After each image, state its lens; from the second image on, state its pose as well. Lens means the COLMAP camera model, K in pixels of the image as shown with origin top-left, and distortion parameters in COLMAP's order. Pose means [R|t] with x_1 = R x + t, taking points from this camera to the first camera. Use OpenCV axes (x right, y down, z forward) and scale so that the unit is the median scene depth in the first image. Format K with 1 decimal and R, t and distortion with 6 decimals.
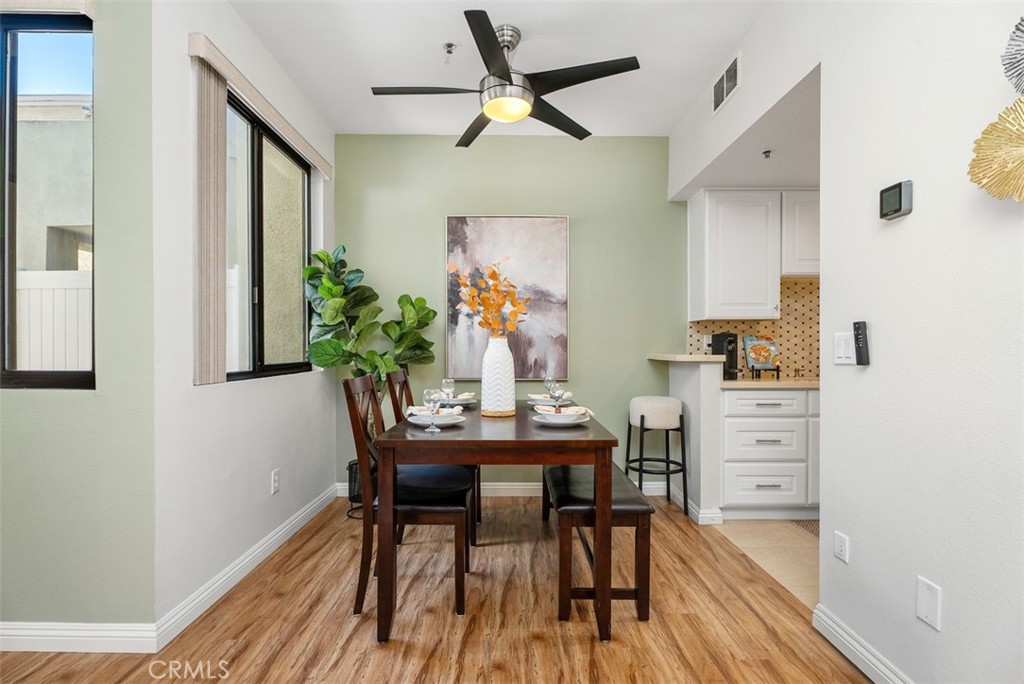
lens RADIAL K [[492.5, 0, 512.6], [0, 492.5, 351.8], [0, 0, 1]] dist [-0.004531, -0.001634]
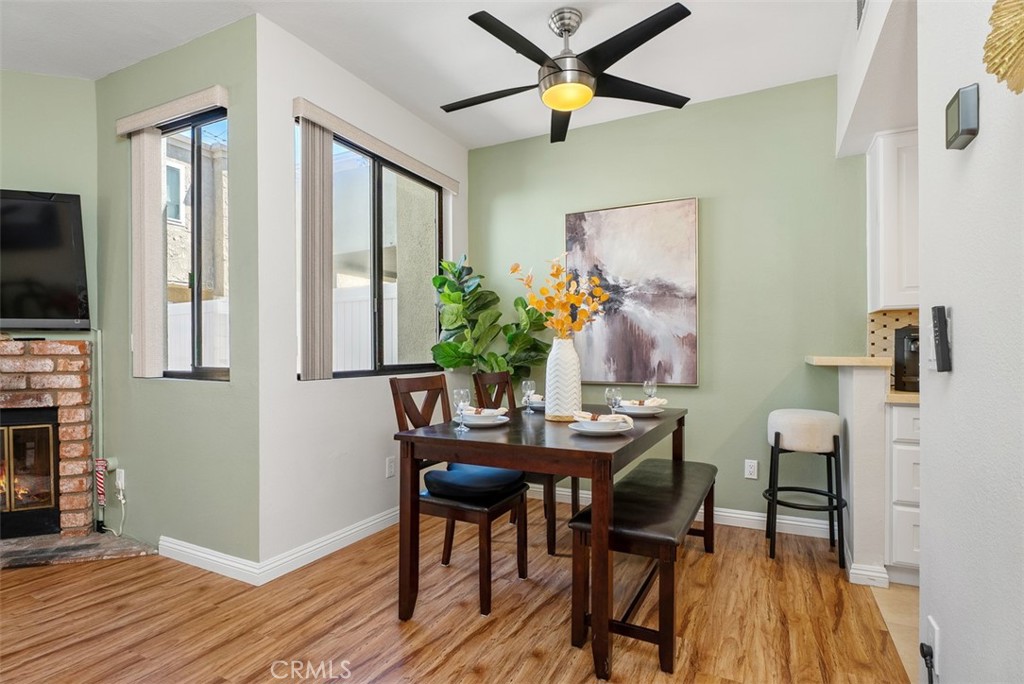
lens RADIAL K [[513.7, 0, 511.9], [0, 513.7, 353.4], [0, 0, 1]] dist [-0.003019, 0.000310]
pose [[0.886059, -0.001379, -0.463571, 0.270257], [0.000803, 0.999999, -0.001441, 0.000994], [0.463572, 0.000905, 0.886059, 0.059267]]
